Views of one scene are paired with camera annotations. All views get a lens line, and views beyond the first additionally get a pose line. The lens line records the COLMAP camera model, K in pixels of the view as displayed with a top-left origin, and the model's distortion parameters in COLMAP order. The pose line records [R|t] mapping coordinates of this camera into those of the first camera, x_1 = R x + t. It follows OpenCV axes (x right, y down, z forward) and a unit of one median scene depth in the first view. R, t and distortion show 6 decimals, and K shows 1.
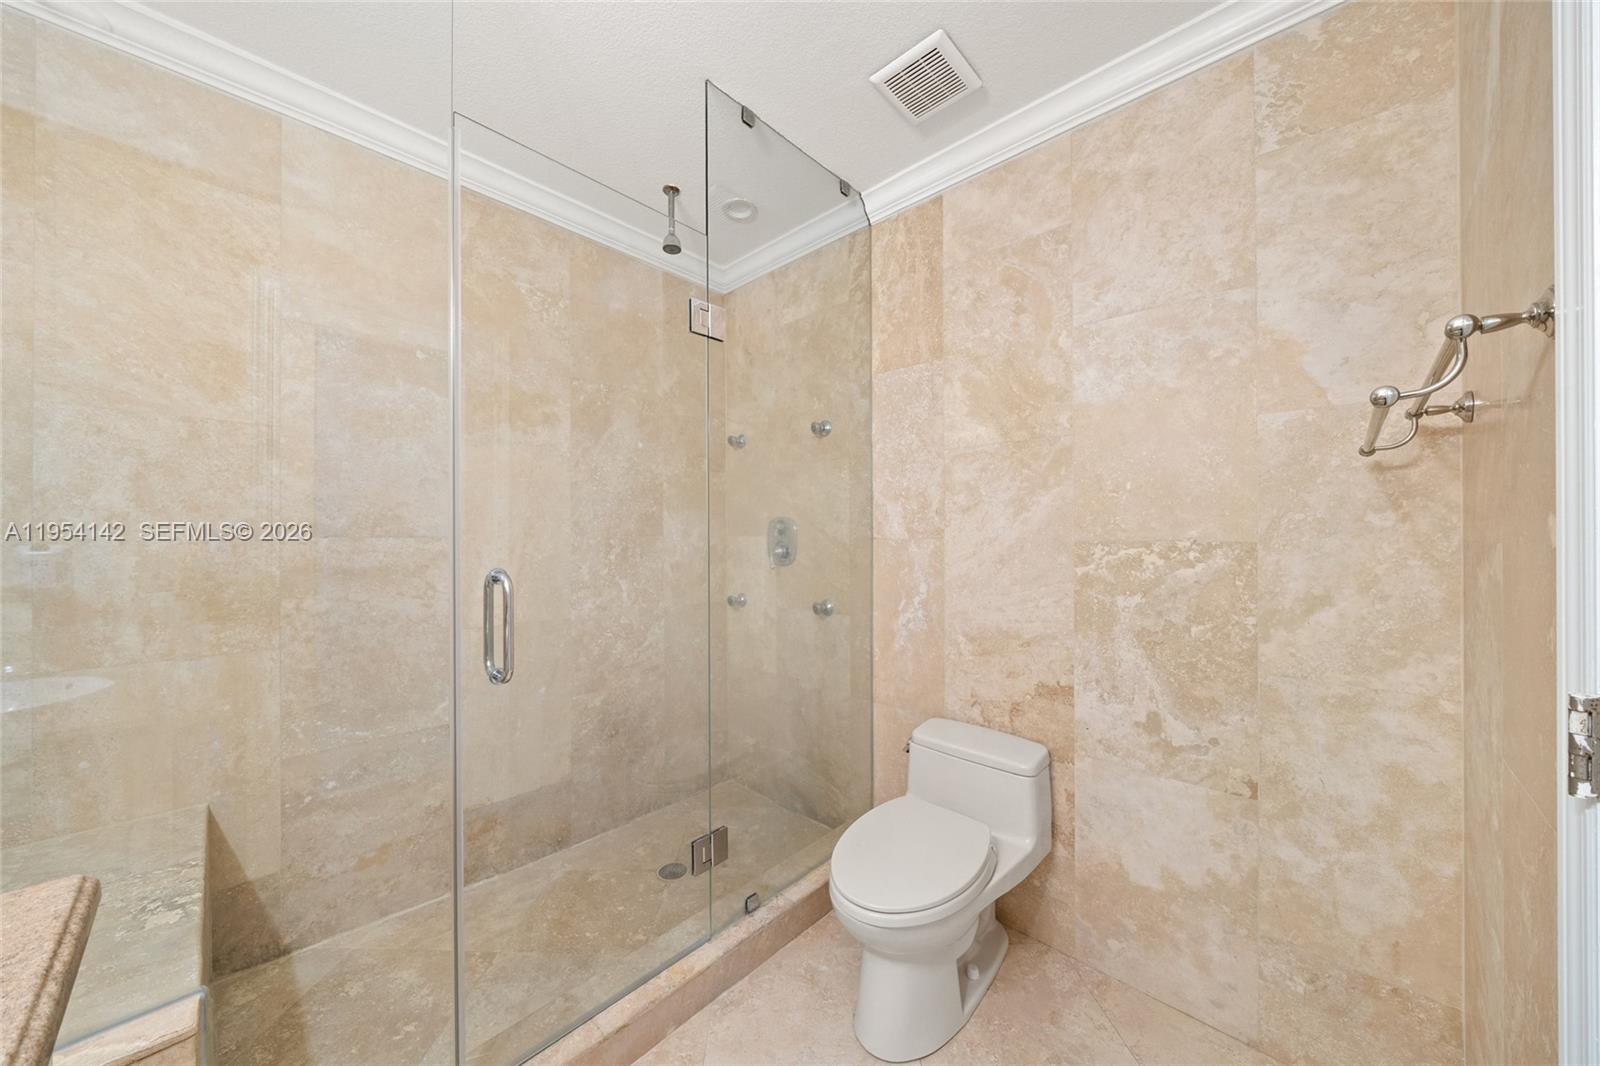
lens RADIAL K [[545.9, 0, 800.0], [0, 545.9, 533.0], [0, 0, 1]] dist [-0.004468, 0.000060]
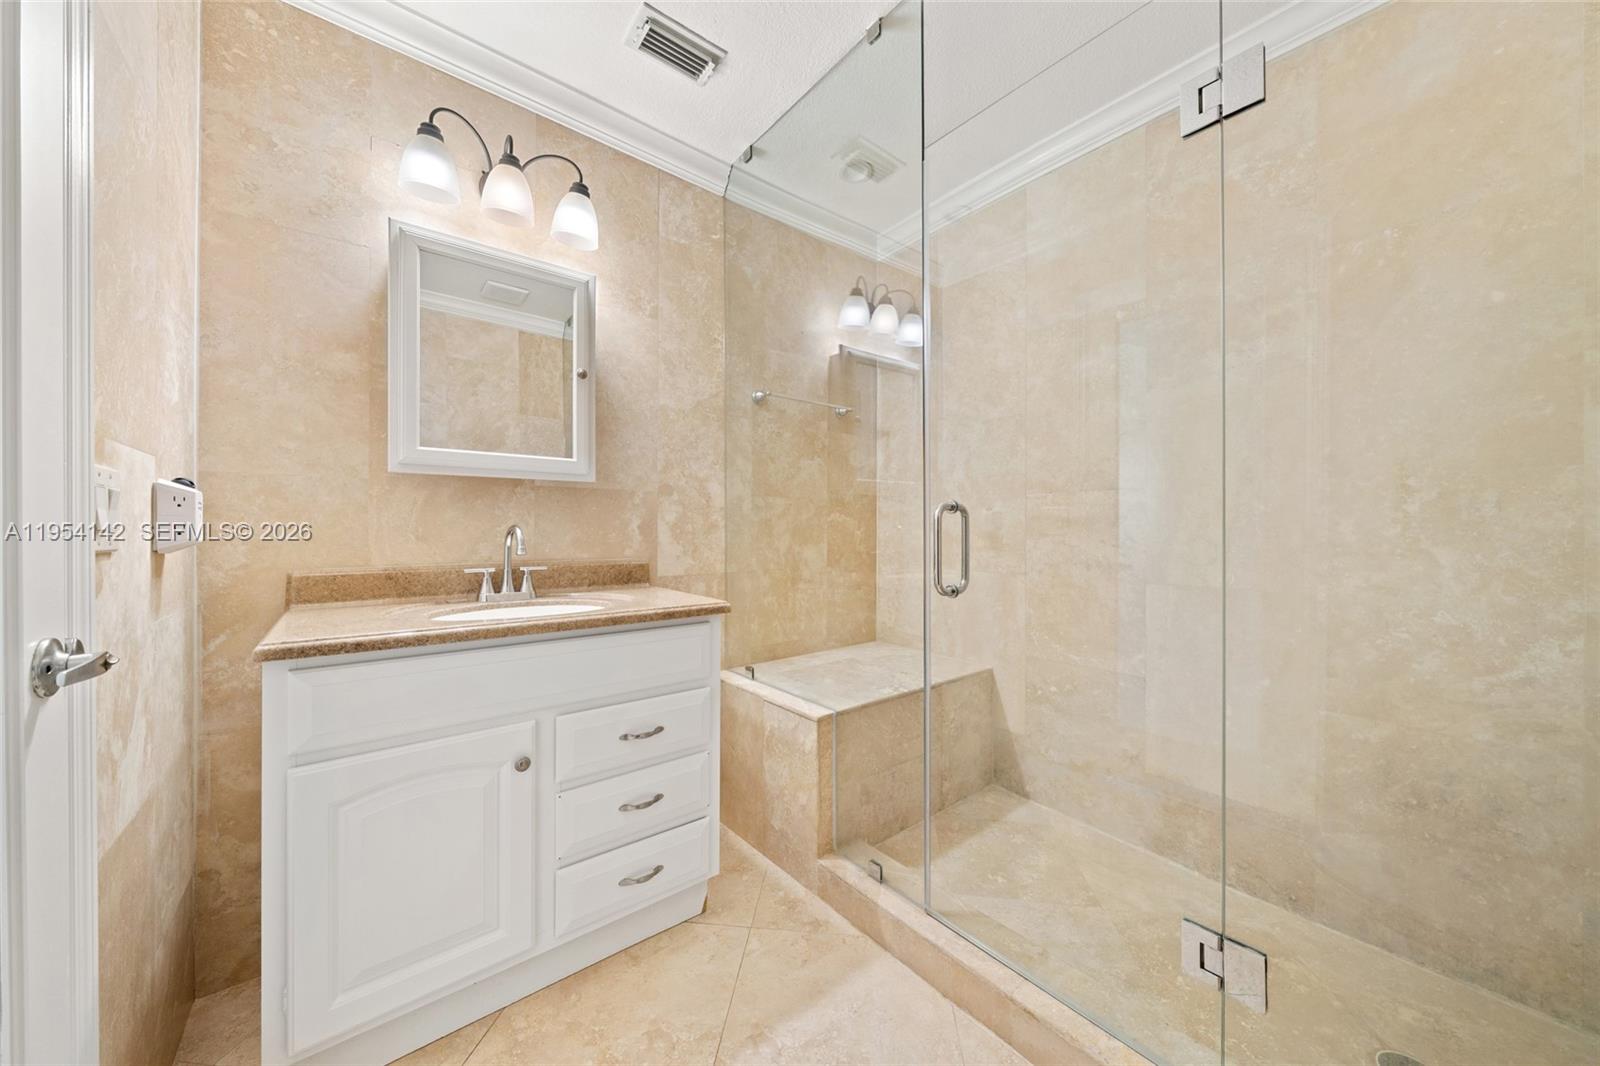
lens RADIAL K [[545.9, 0, 800.0], [0, 545.9, 533.0], [0, 0, 1]] dist [-0.004468, 0.000060]
pose [[-0.124509, 0.005212, -0.992205, 0.462397], [0.006297, 0.999970, 0.004463, 0.091660], [0.992199, -0.005692, -0.124538, 0.575432]]
